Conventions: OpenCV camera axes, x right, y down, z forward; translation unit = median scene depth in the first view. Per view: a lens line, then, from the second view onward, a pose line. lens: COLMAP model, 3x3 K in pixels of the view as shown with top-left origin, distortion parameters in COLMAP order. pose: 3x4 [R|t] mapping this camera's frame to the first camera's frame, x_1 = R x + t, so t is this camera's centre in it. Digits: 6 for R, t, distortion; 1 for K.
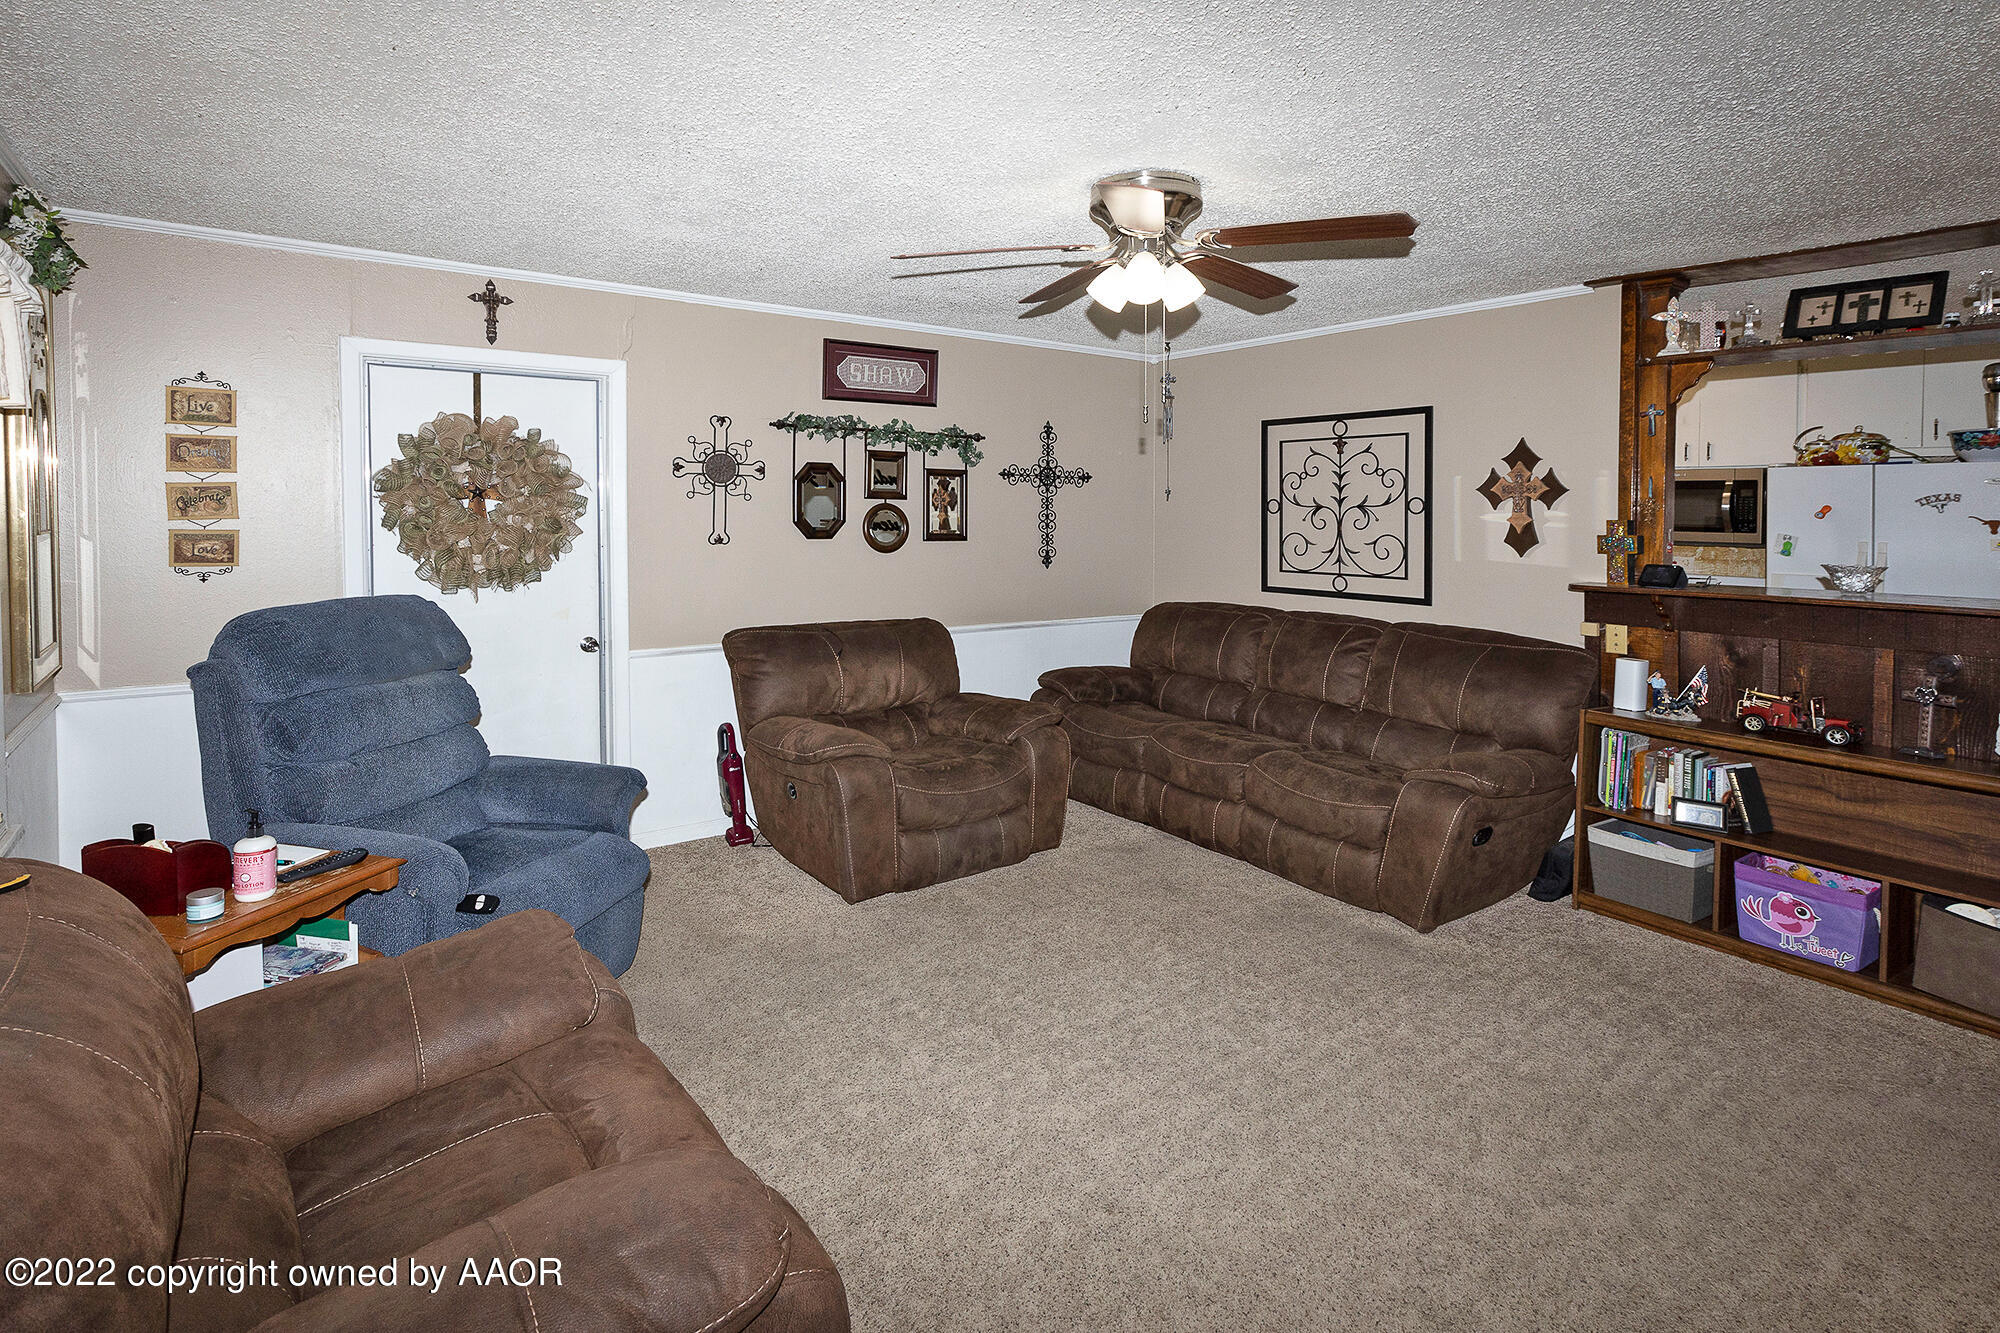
lens RADIAL K [[997.0, 0, 1005.8], [0, 997.0, 585.0], [0, 0, 1]] dist [0.000118, 0.000002]
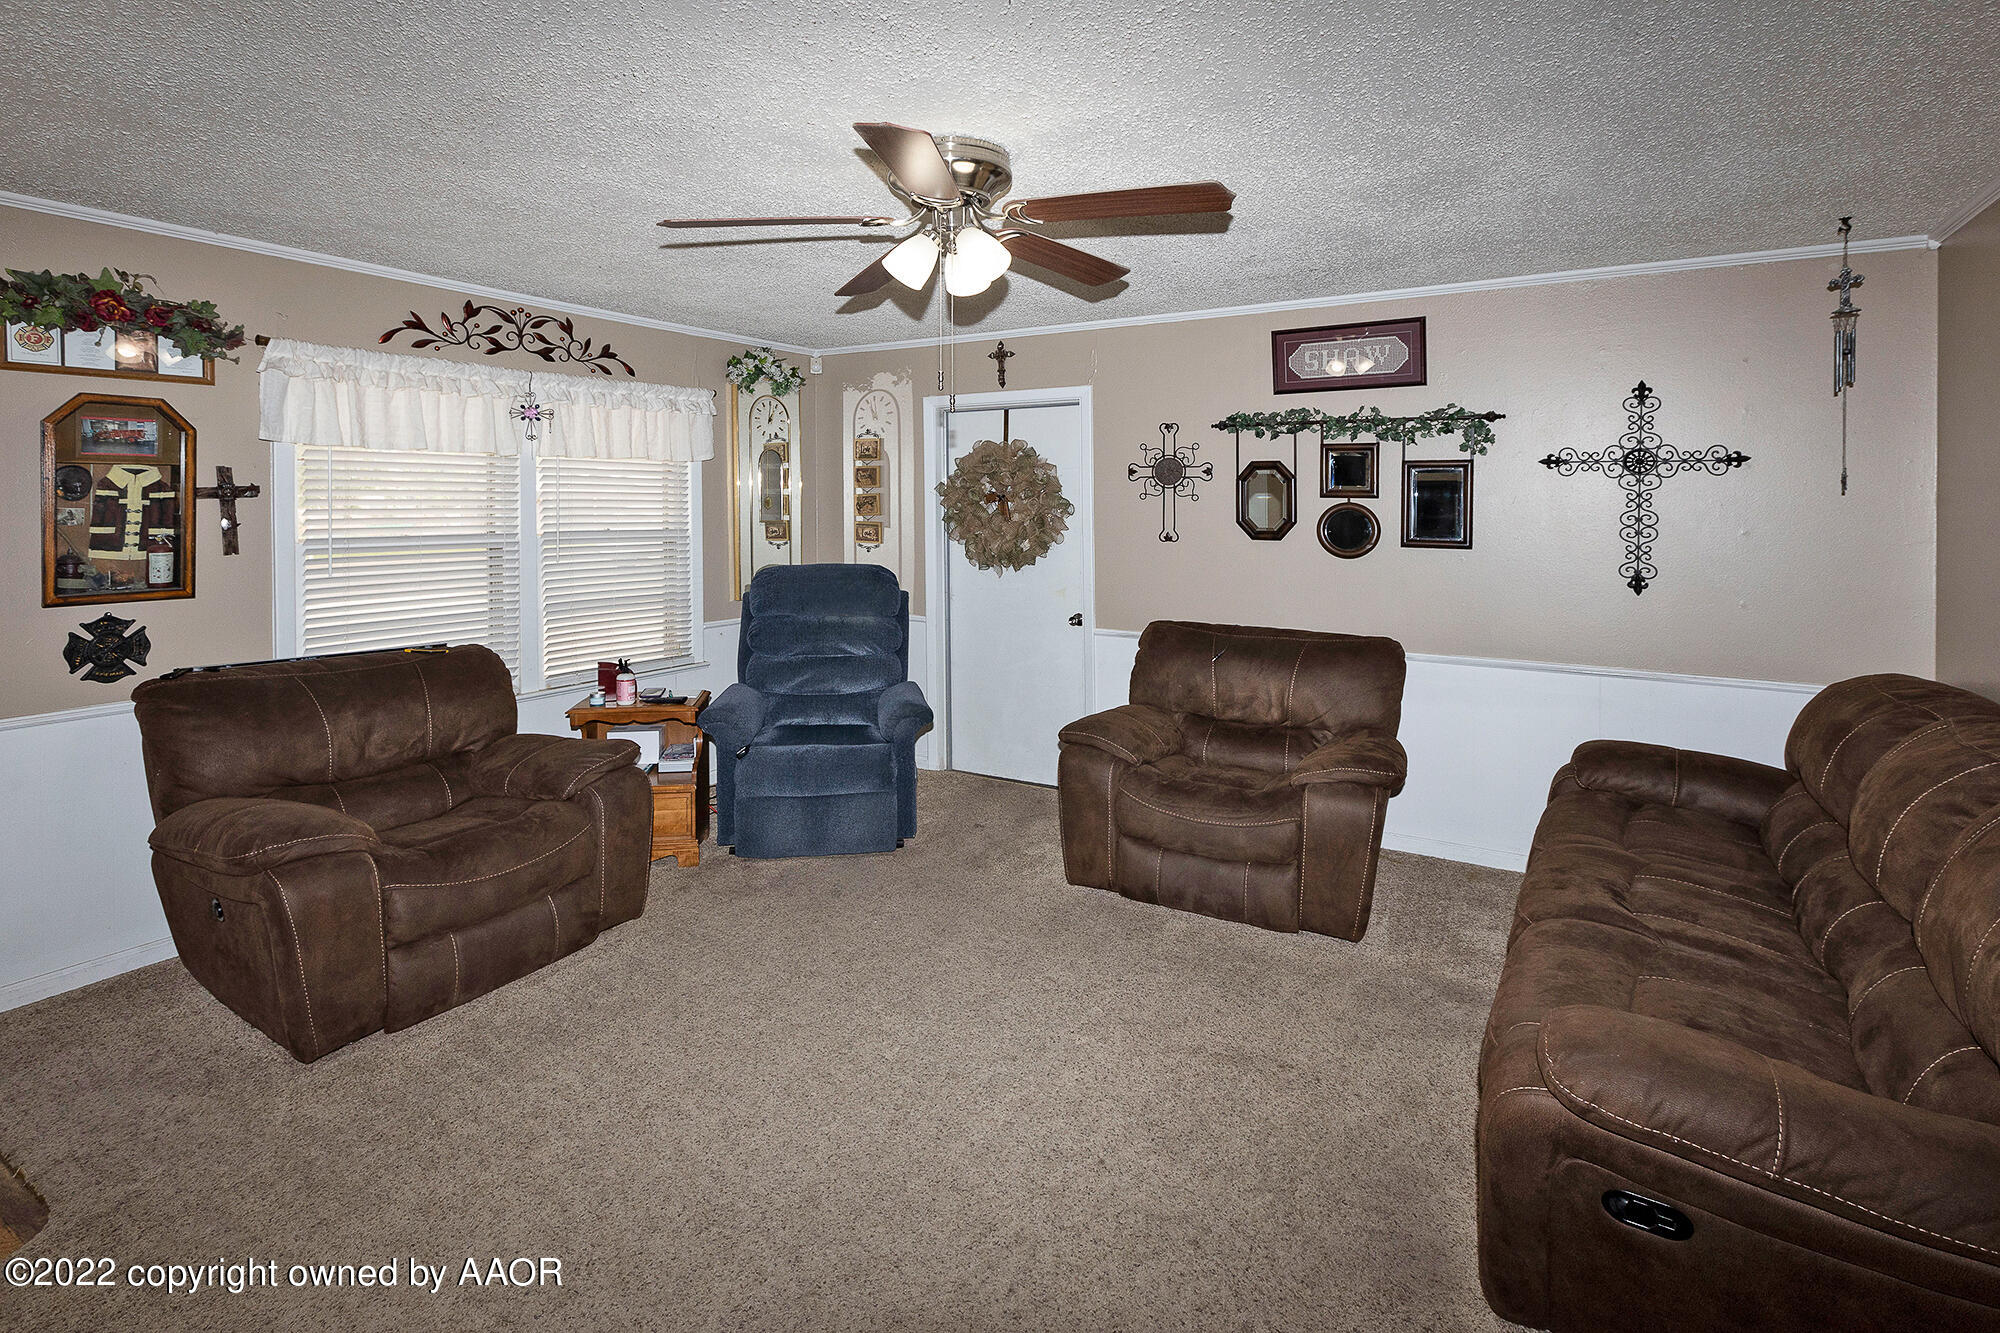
lens RADIAL K [[997.0, 0, 1005.8], [0, 997.0, 585.0], [0, 0, 1]] dist [0.000118, 0.000002]
pose [[0.387901, 0.068582, -0.919146, 0.608610], [-0.069682, 0.996556, 0.044951, -0.028665], [0.919063, 0.046612, 0.391344, 0.393626]]
